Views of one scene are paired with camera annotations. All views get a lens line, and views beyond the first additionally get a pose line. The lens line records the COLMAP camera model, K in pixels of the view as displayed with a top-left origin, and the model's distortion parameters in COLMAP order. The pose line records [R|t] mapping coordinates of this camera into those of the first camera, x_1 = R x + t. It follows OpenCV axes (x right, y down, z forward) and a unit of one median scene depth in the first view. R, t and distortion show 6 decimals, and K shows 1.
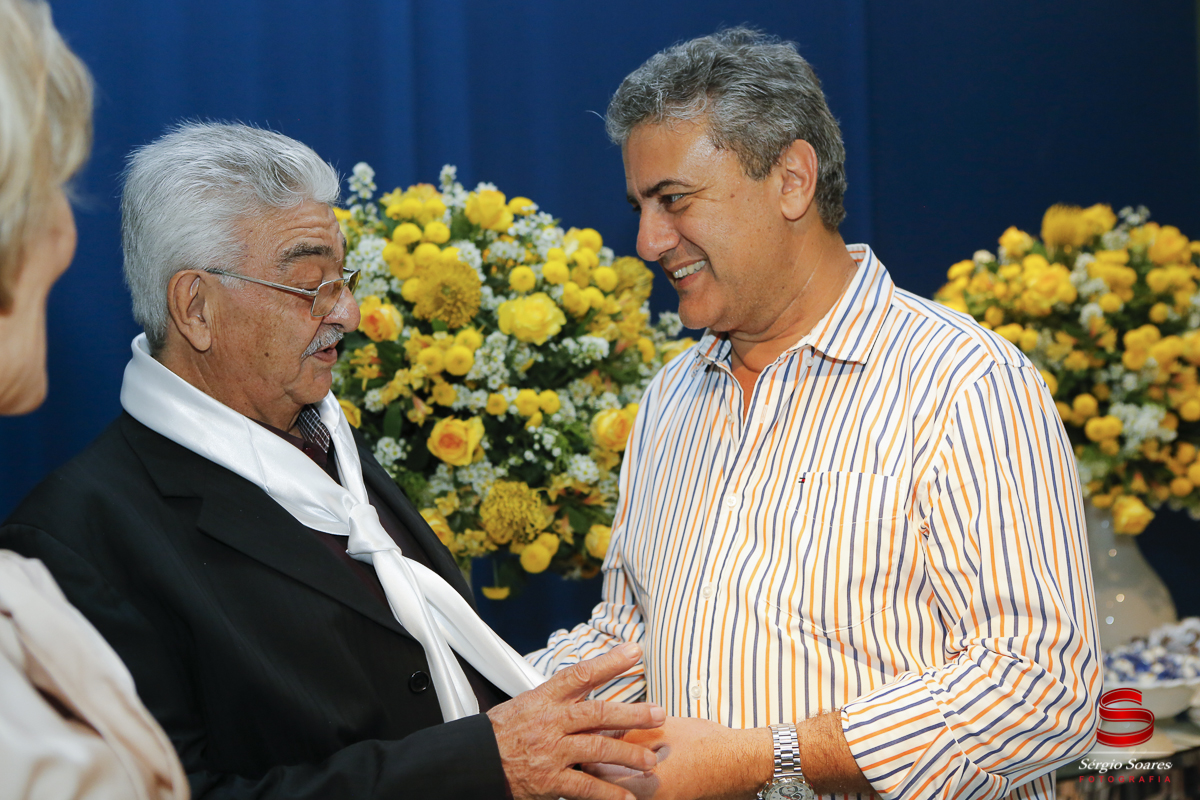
lens RADIAL K [[1590.6, 0, 610.3], [0, 1590.6, 403.4], [0, 0, 1]] dist [-0.011563, 0.000000]
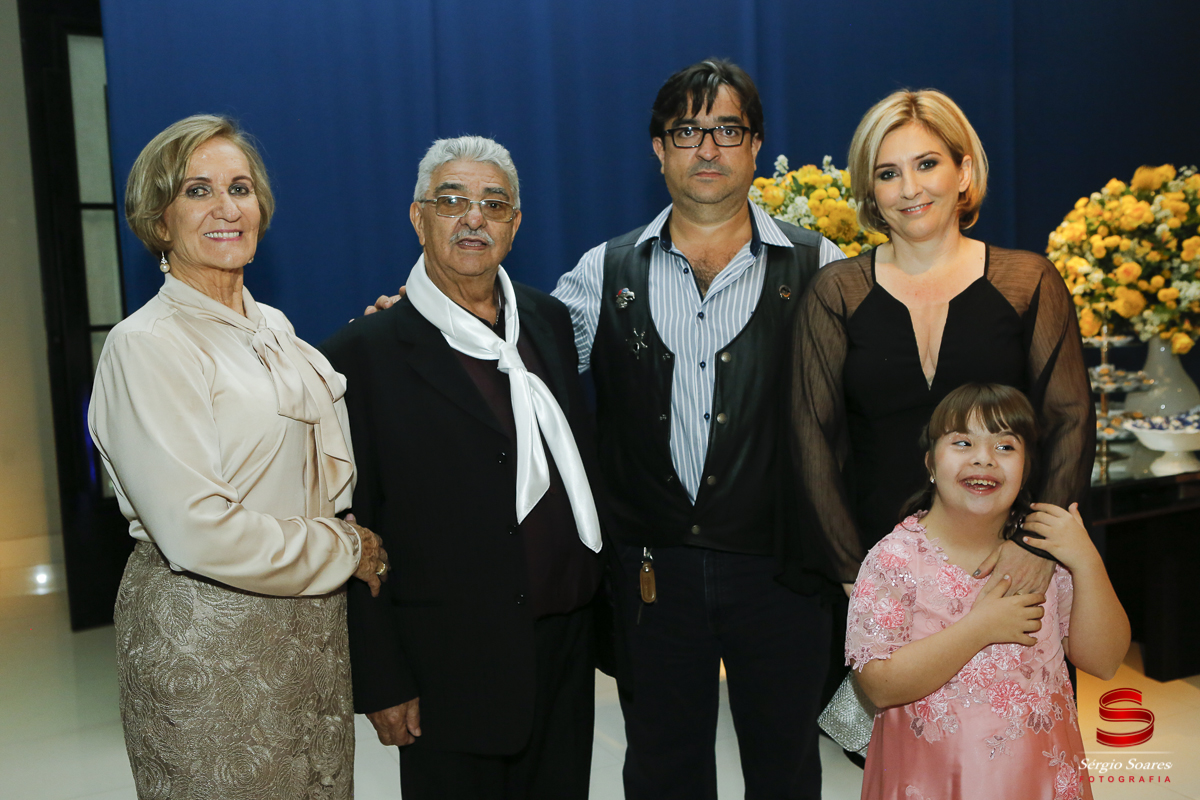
lens RADIAL K [[1212.5, 0, 581.6], [0, 1212.5, 386.4], [0, 0, 1]] dist [0.005173, 0.000000]
pose [[0.994372, 0.011925, -0.105272, -0.198420], [-0.002785, 0.996244, 0.086540, 0.002310], [0.105909, -0.085760, 0.990671, -0.427383]]
